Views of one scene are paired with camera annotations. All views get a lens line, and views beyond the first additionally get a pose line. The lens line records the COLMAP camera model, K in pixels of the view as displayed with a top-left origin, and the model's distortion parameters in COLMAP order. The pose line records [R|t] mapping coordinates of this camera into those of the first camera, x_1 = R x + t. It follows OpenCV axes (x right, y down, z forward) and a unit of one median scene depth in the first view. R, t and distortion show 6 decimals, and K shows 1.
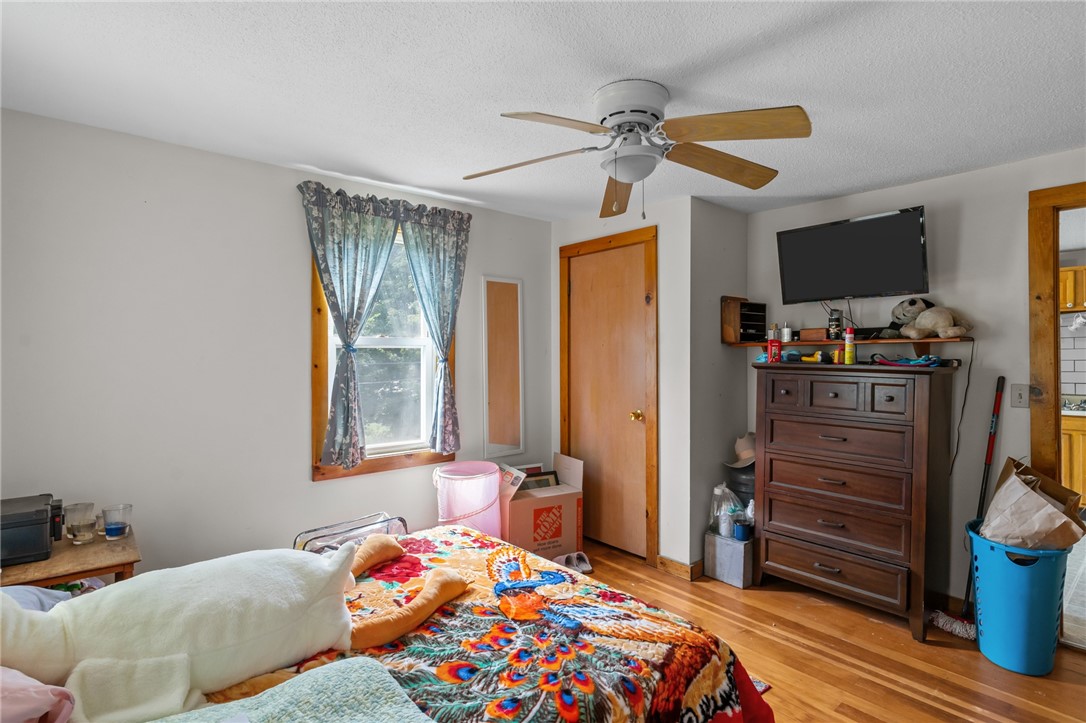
lens RADIAL K [[542.0, 0, 546.7], [0, 542.0, 356.9], [0, 0, 1]] dist [-0.000515, 0.000032]
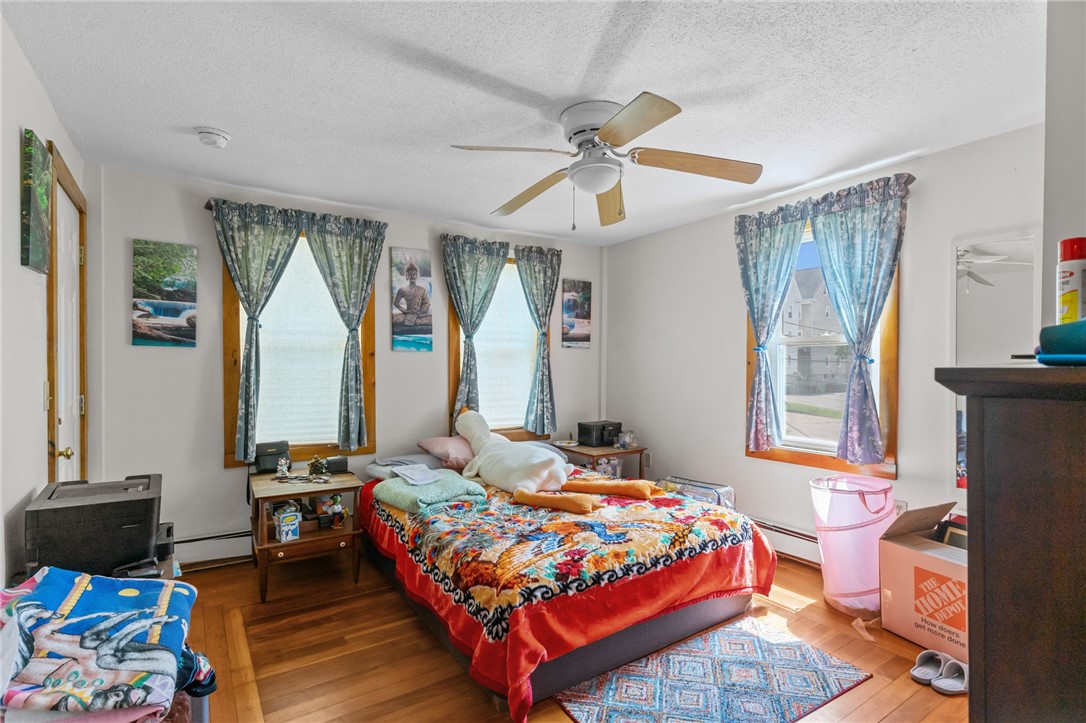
lens RADIAL K [[524.7, 0, 542.0], [0, 524.7, 356.0], [0, 0, 1]] dist [-0.001387, 0.000012]
pose [[-0.107550, -0.011422, -0.994134, 1.003067], [0.002878, 0.999926, -0.011800, 0.017679], [0.994196, -0.004130, -0.107509, 0.824083]]
